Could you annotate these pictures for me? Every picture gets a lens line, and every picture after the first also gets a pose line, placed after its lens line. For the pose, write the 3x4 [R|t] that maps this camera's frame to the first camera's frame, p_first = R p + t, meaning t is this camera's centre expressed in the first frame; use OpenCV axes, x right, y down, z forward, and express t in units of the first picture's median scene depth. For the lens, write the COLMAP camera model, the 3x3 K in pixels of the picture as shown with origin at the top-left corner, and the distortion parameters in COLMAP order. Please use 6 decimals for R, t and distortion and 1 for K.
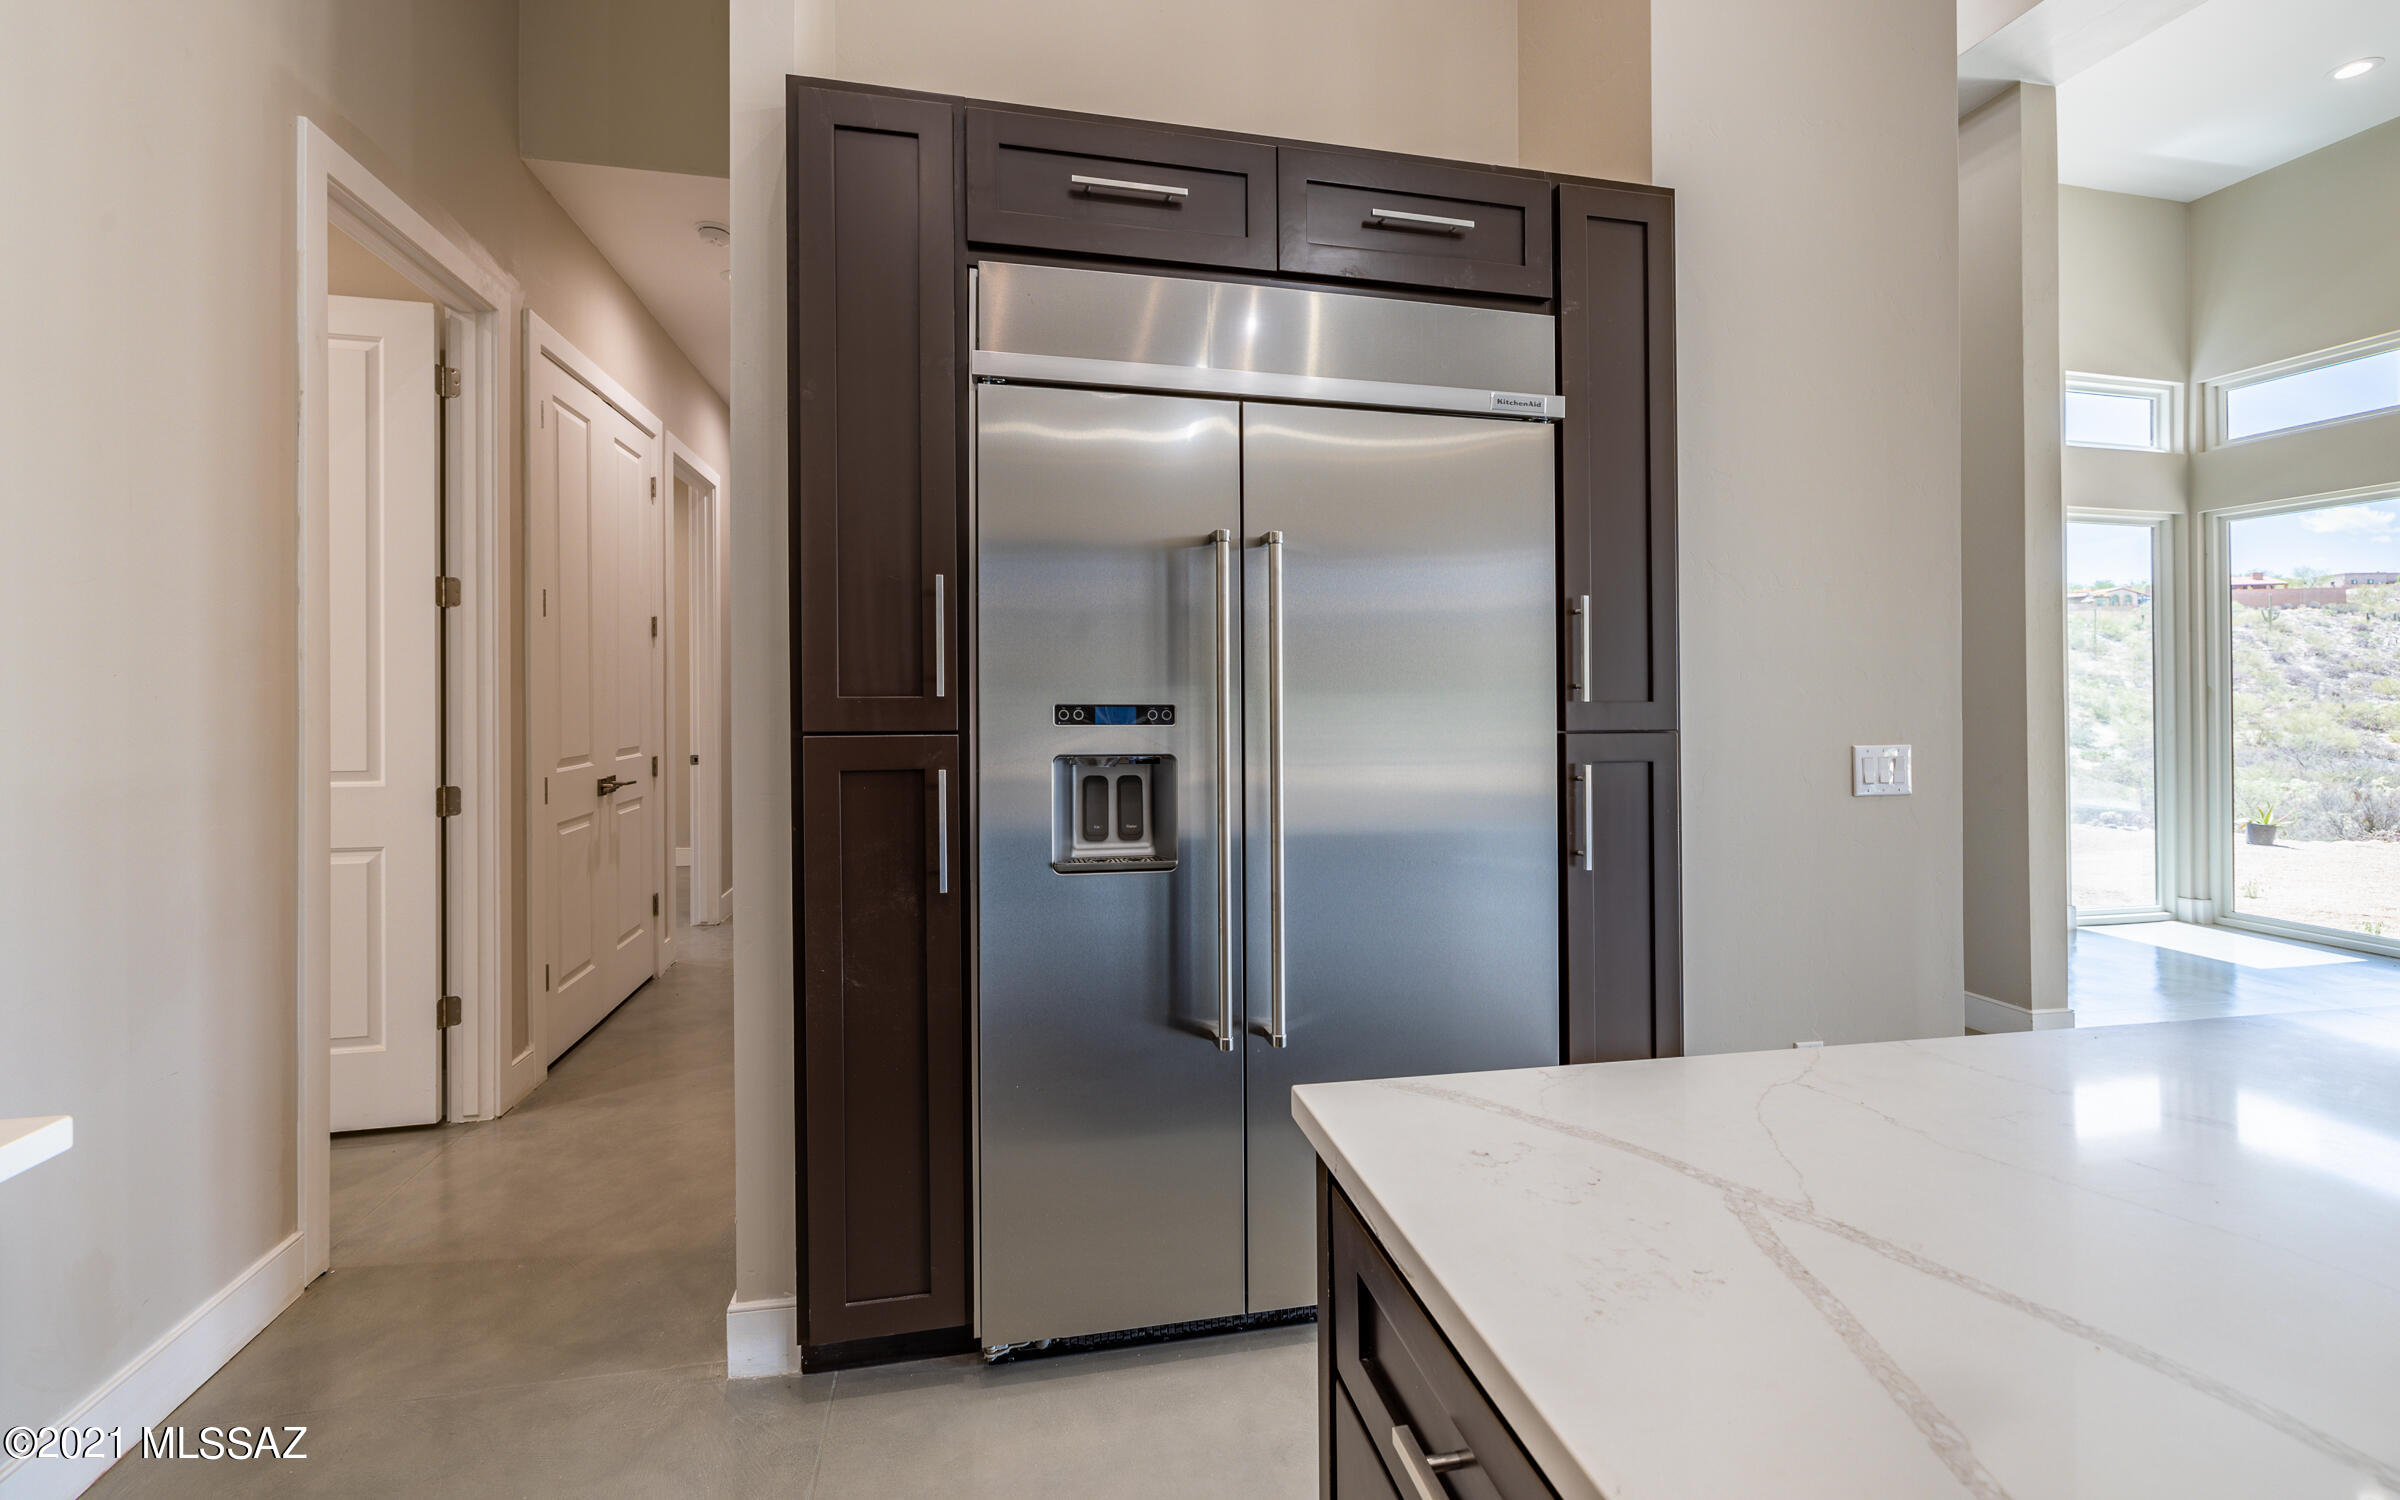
lens RADIAL K [[1007.2, 0, 1200.0], [0, 1007.2, 691.6], [0, 0, 1]] dist [-0.000829, 0.000103]
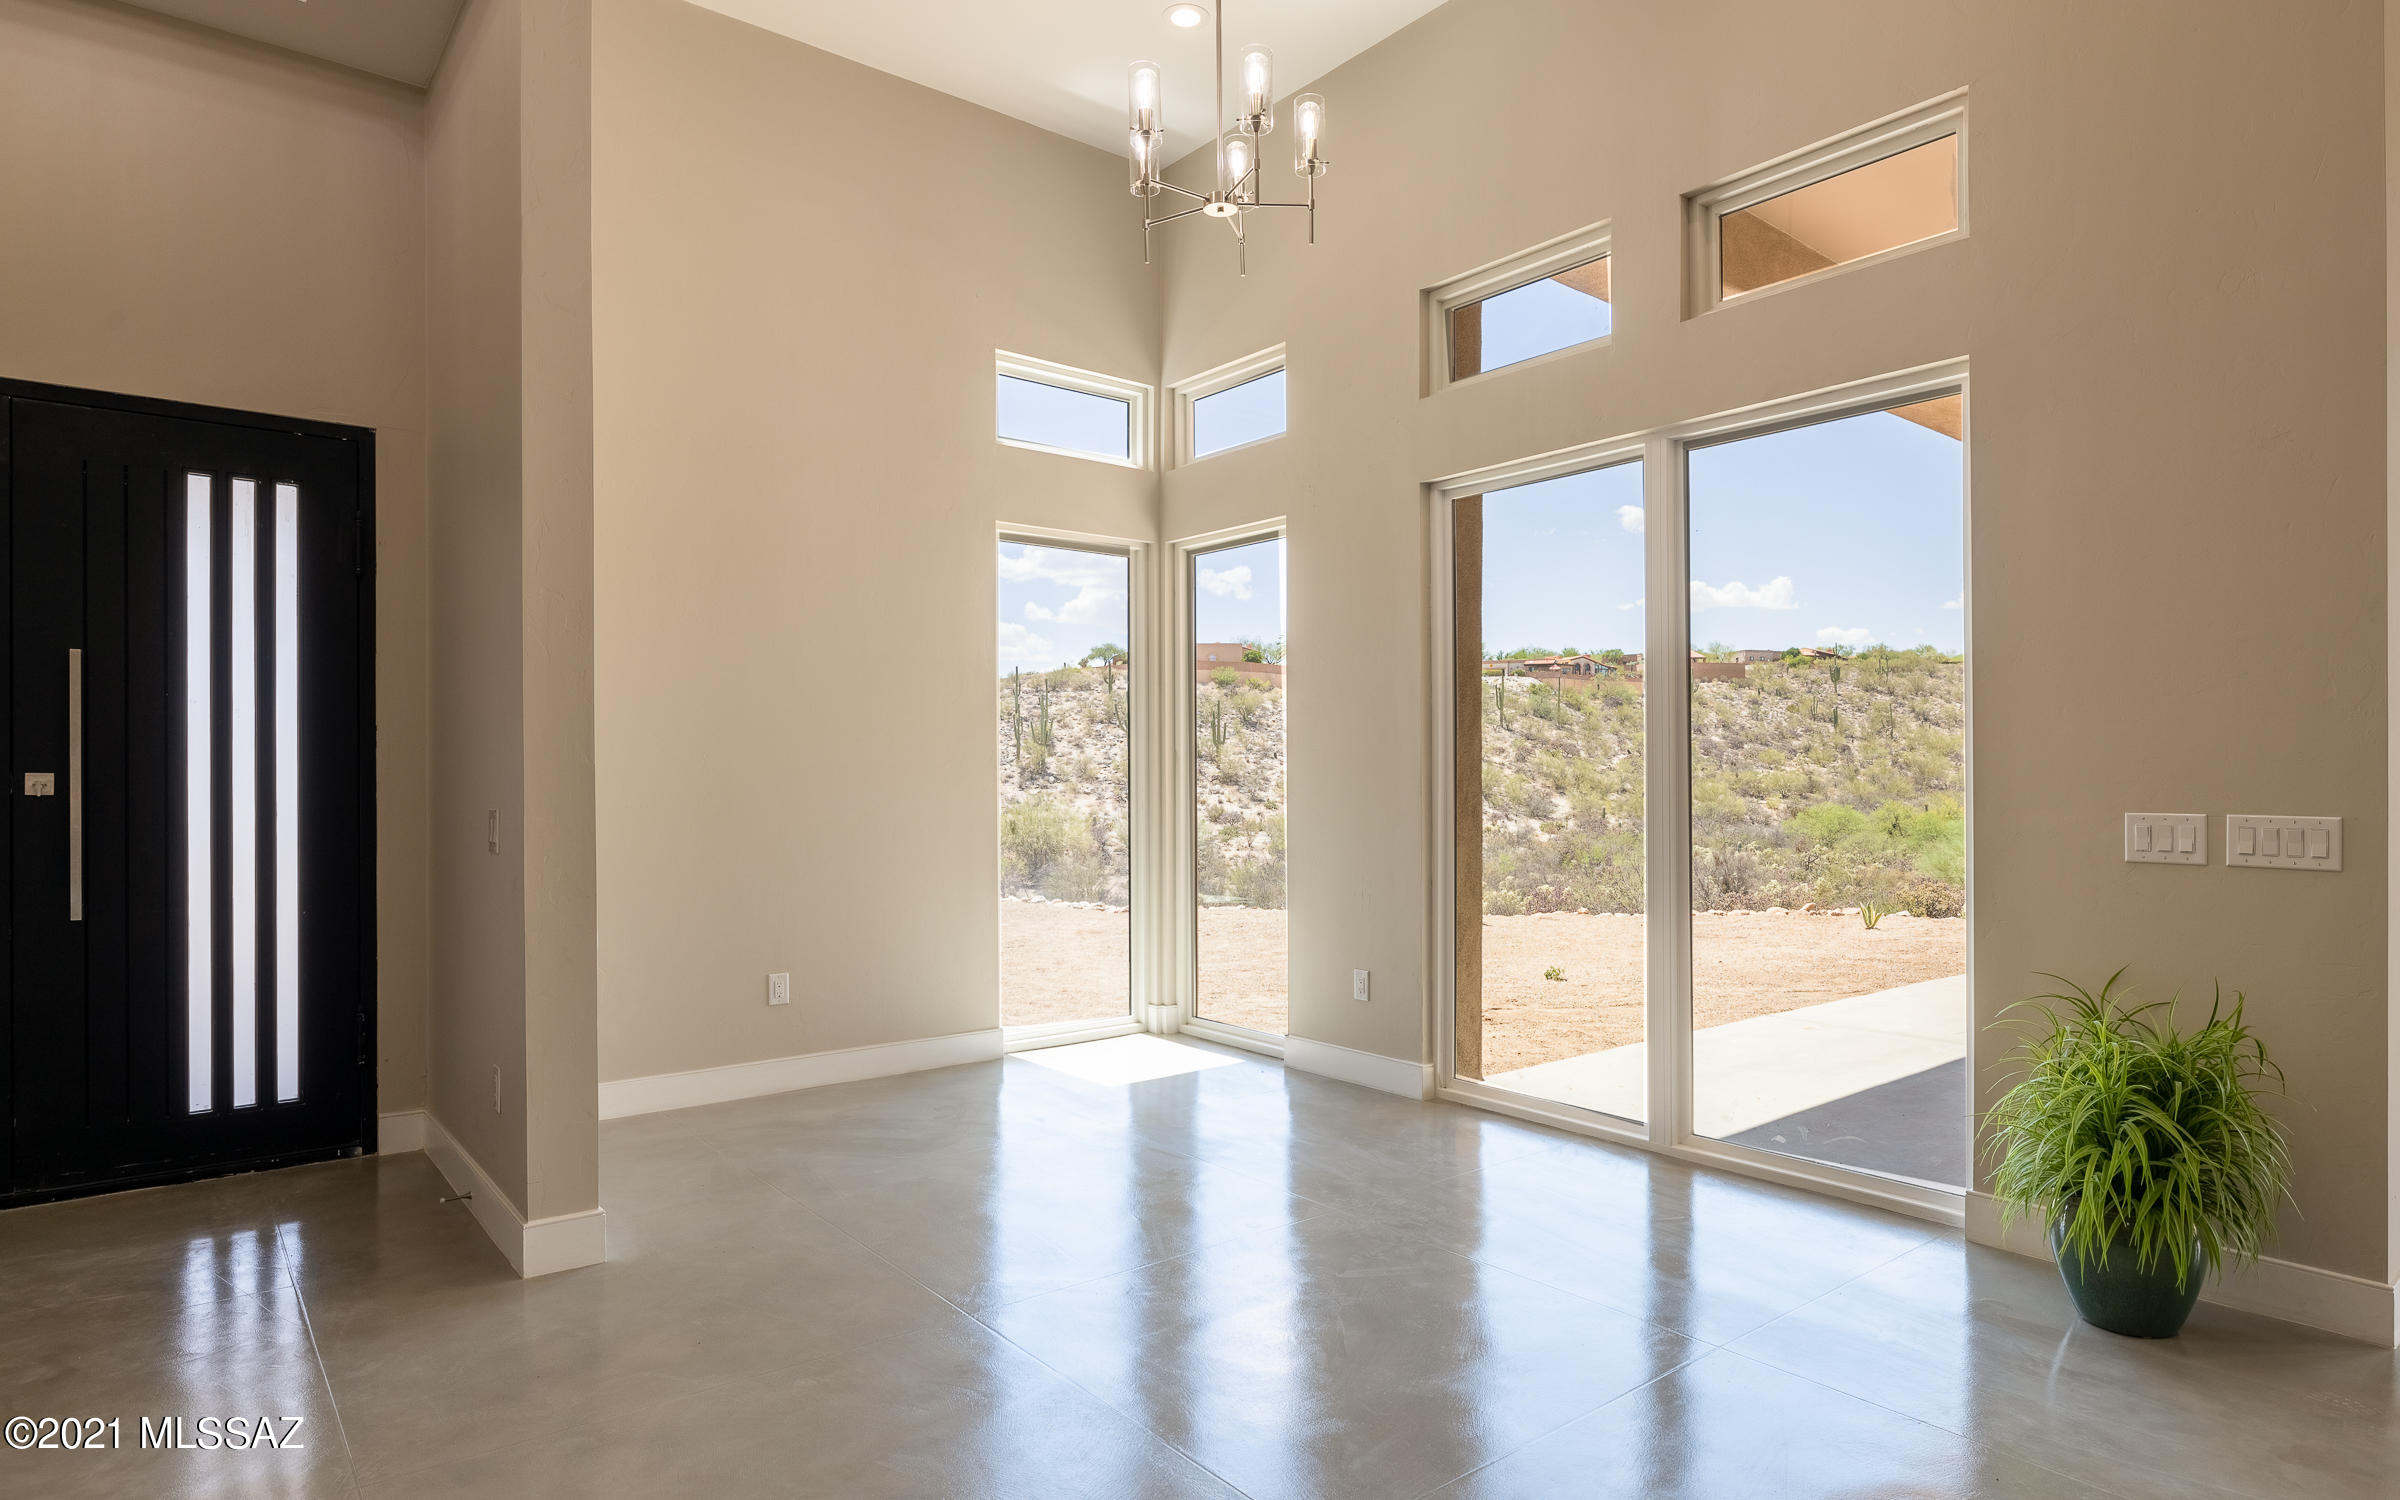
lens RADIAL K [[1330.1, 0, 1200.0], [0, 1330.1, 750.0], [0, 0, 1]] dist [-0.002218, -0.000140]
pose [[0.895395, 0.002795, 0.445265, 0.521195], [0.001411, 0.999957, -0.009114, 0.004894], [-0.445271, 0.008789, 0.895353, 0.000537]]
